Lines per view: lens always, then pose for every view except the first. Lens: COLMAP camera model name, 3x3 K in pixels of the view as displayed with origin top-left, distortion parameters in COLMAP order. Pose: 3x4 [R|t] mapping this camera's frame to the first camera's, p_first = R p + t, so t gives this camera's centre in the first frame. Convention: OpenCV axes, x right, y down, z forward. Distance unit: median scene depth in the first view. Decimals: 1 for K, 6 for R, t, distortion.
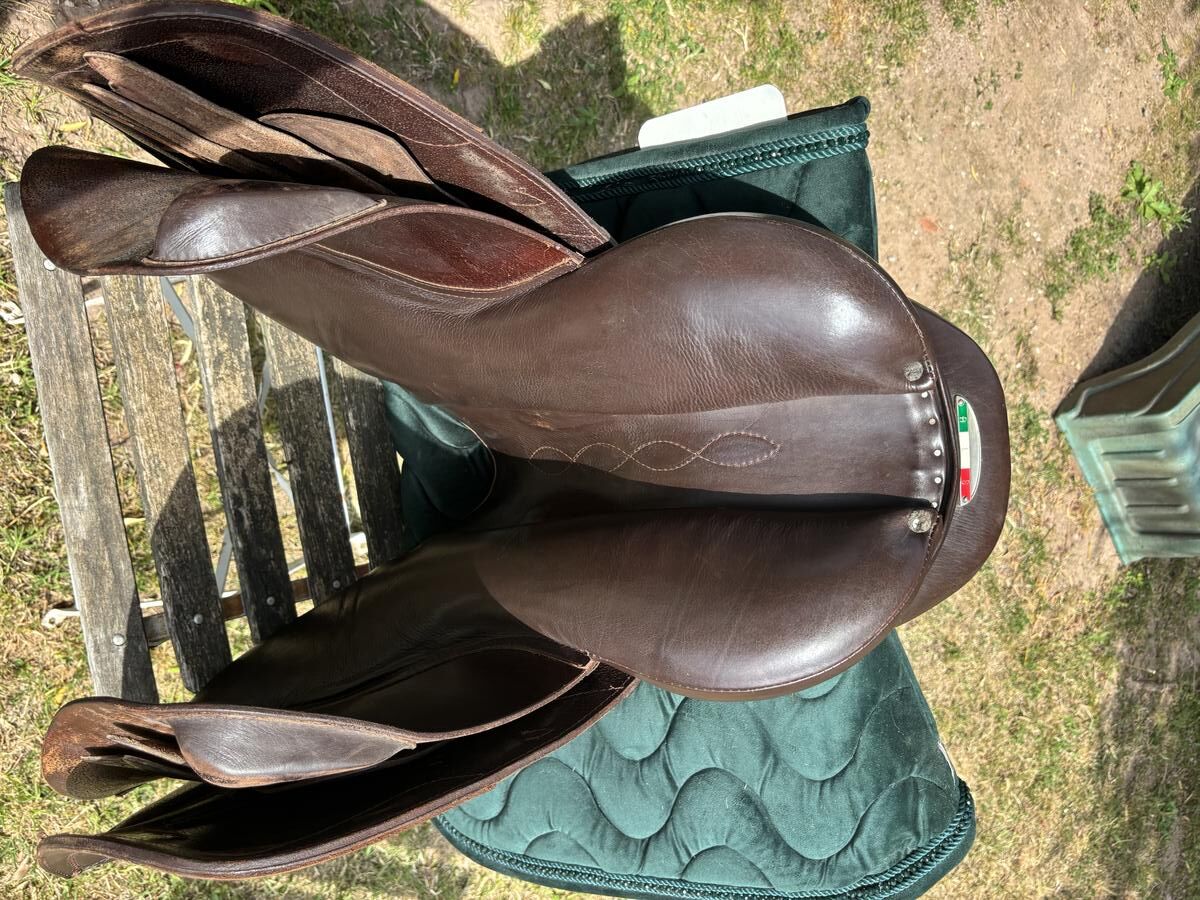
lens RADIAL K [[942.6, 0, 600.0], [0, 942.6, 450.0], [0, 0, 1]] dist [0.051228, -0.084735]
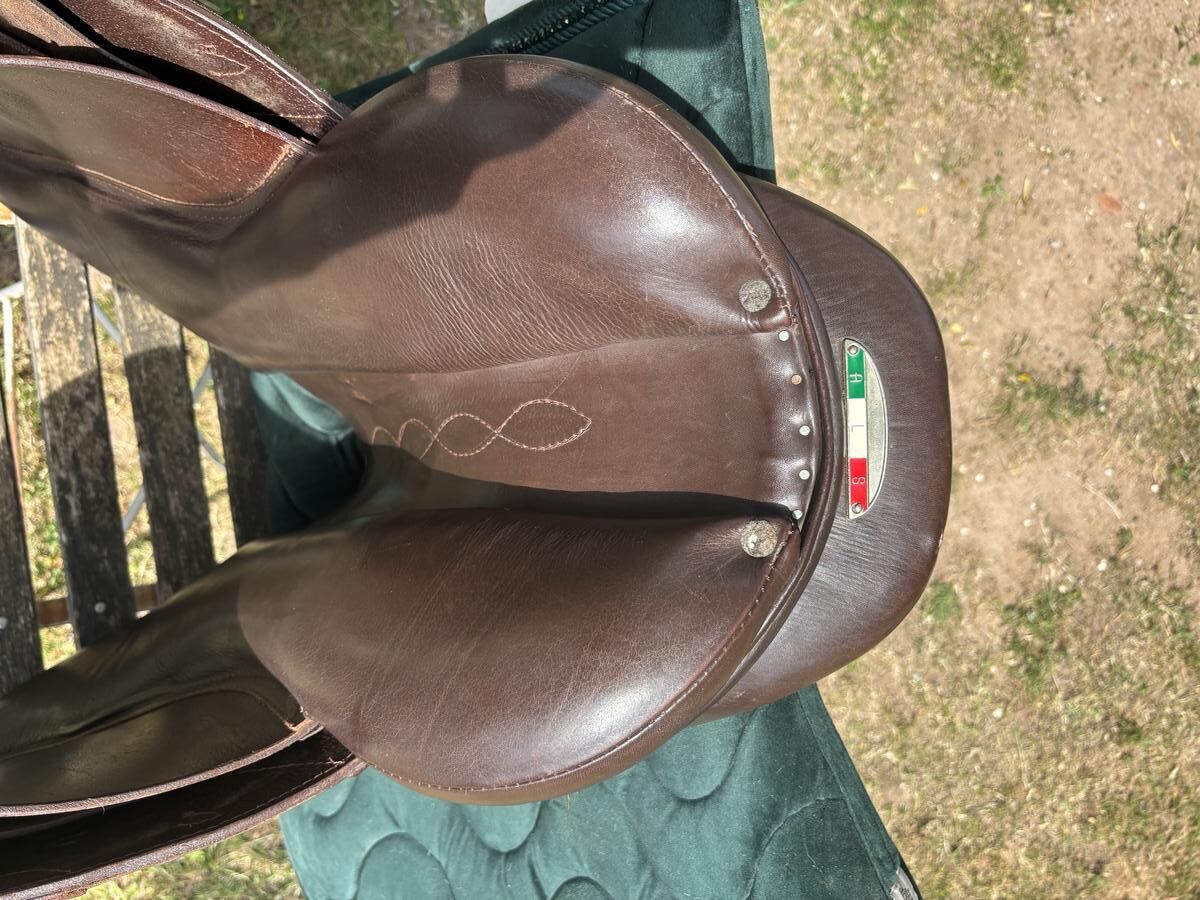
lens RADIAL K [[942.6, 0, 600.0], [0, 942.6, 450.0], [0, 0, 1]] dist [0.051228, -0.084735]
pose [[0.973376, 0.026302, -0.227699, 0.132616], [-0.033197, 0.999097, -0.026504, 0.013210], [0.226796, 0.033357, 0.973371, 0.133670]]
